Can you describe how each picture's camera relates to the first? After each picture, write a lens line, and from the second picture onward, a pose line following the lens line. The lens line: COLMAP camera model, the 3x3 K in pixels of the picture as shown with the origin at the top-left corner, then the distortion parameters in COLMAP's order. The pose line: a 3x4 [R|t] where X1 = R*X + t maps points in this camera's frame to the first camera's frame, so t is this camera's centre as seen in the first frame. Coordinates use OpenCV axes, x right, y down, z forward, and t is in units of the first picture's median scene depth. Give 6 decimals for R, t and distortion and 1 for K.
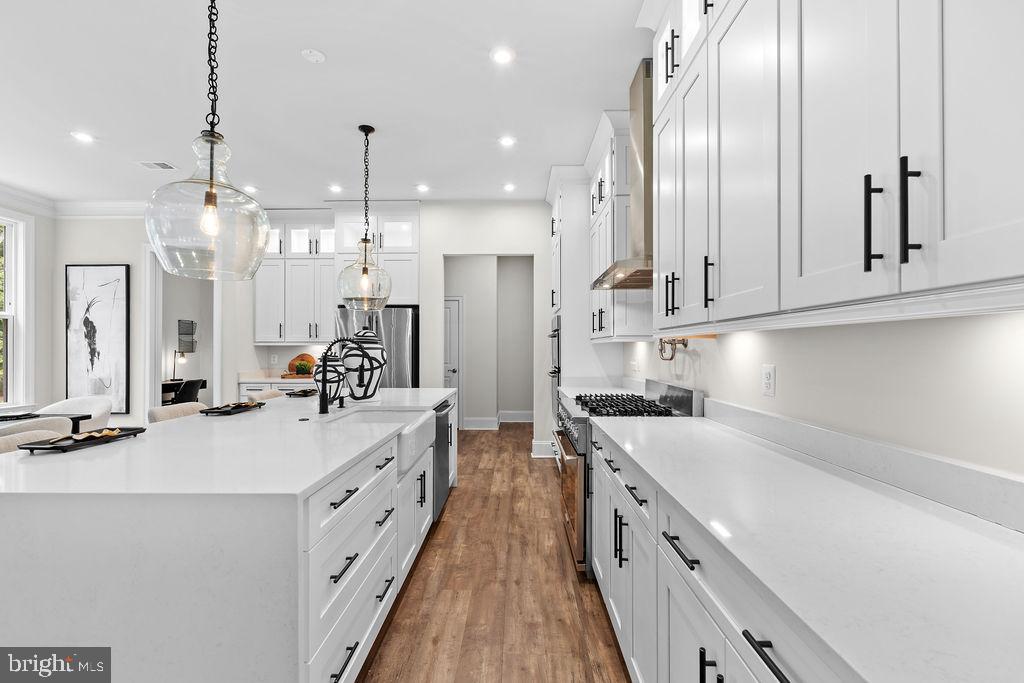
lens RADIAL K [[452.3, 0, 508.9], [0, 452.3, 347.2], [0, 0, 1]] dist [-0.003666, -0.000012]
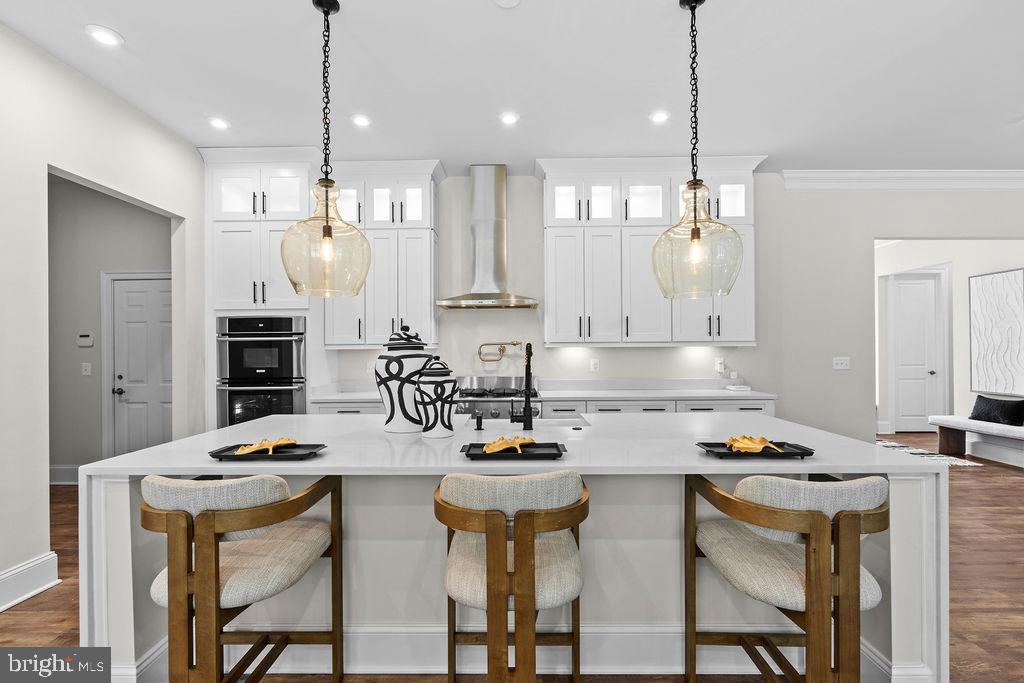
lens RADIAL K [[449.3, 0, 512.2], [0, 449.3, 347.3], [0, 0, 1]] dist [-0.007346, 0.000097]
pose [[-0.012808, 0.005814, 0.999901, -0.624392], [0.003937, 0.999976, -0.005764, -0.004591], [-0.999910, 0.003862, -0.012831, 0.506441]]
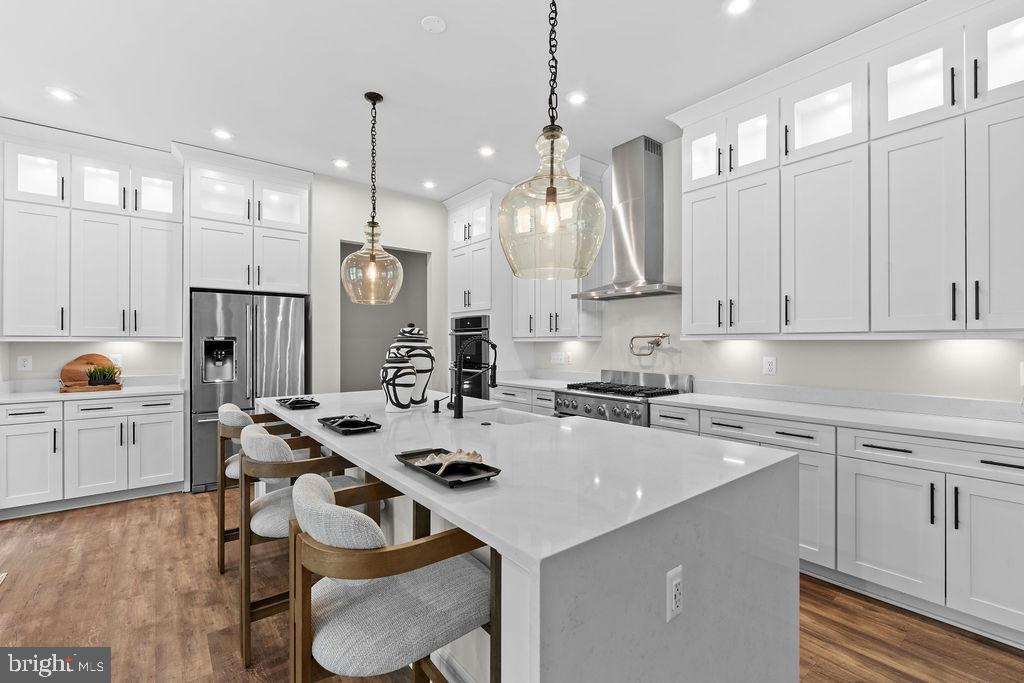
lens RADIAL K [[446.2, 0, 512.0], [0, 446.2, 341.5], [0, 0, 1]] dist [-0.005692, -0.000055]
pose [[0.769124, 0.003753, 0.639088, -0.443022], [-0.003493, 0.999993, -0.001669, -0.005214], [-0.639090, -0.000948, 0.769132, 0.109105]]
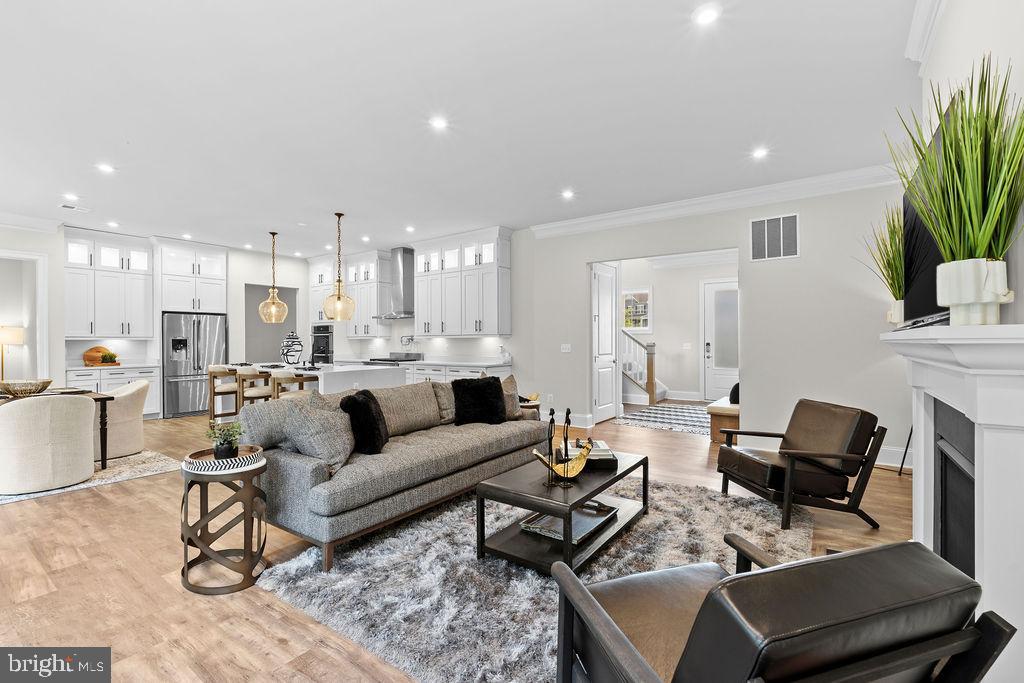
lens RADIAL K [[448.2, 0, 511.4], [0, 448.2, 339.6], [0, 0, 1]] dist [-0.005164, -0.000169]
pose [[0.563699, -0.000006, 0.825981, -0.922484], [0.001766, 0.999998, -0.001198, -0.001023], [-0.825979, 0.002134, 0.563697, -0.681591]]
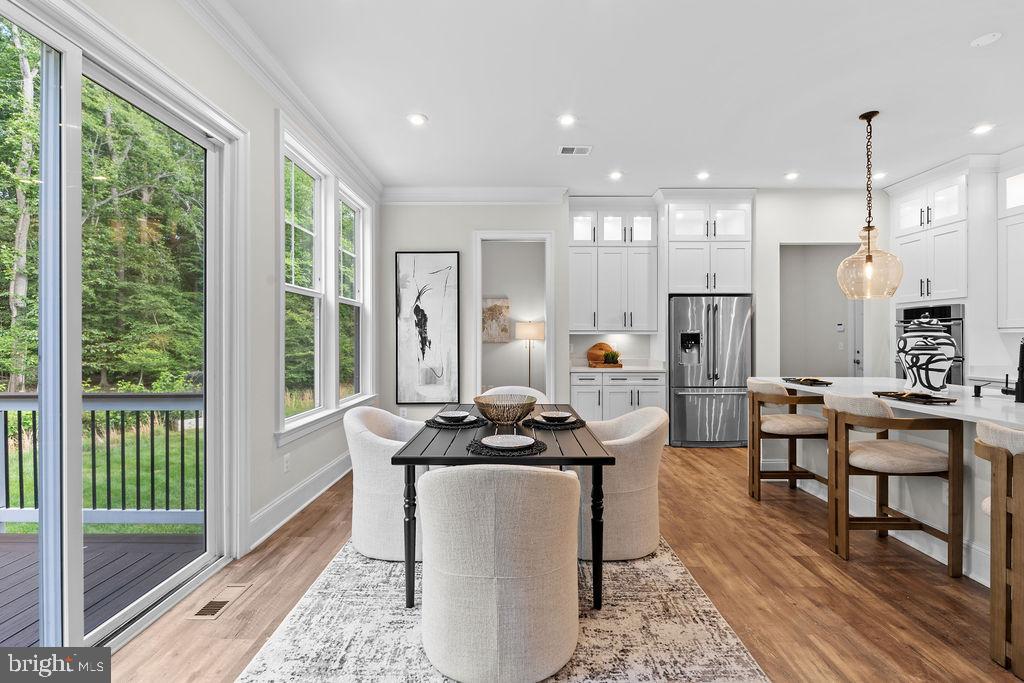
lens RADIAL K [[448.2, 0, 511.4], [0, 448.2, 339.6], [0, 0, 1]] dist [-0.005164, -0.000169]
pose [[0.999896, 0.000565, 0.014378, -0.746318], [-0.000659, 0.999978, 0.006568, 0.001444], [-0.014374, -0.006577, 0.999875, 0.022319]]
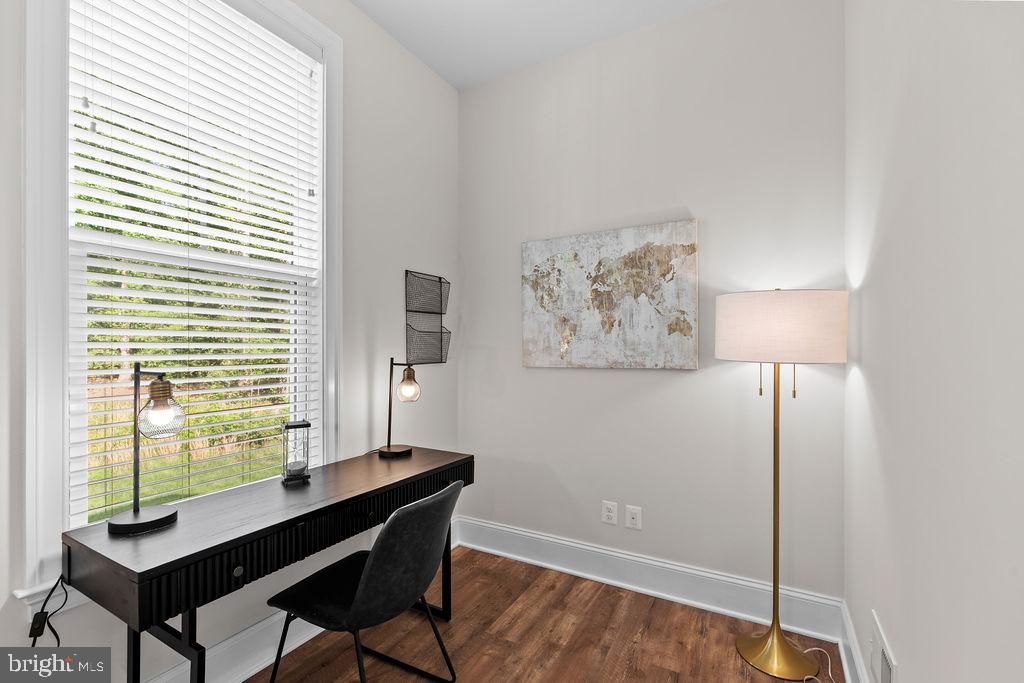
lens RADIAL K [[452.3, 0, 508.9], [0, 452.3, 347.2], [0, 0, 1]] dist [-0.003666, -0.000012]
pose [[0.876564, -0.000954, -0.481285, -0.682925], [0.001833, 0.999997, 0.001356, -0.002204], [0.481282, -0.002071, 0.876563, 1.010925]]
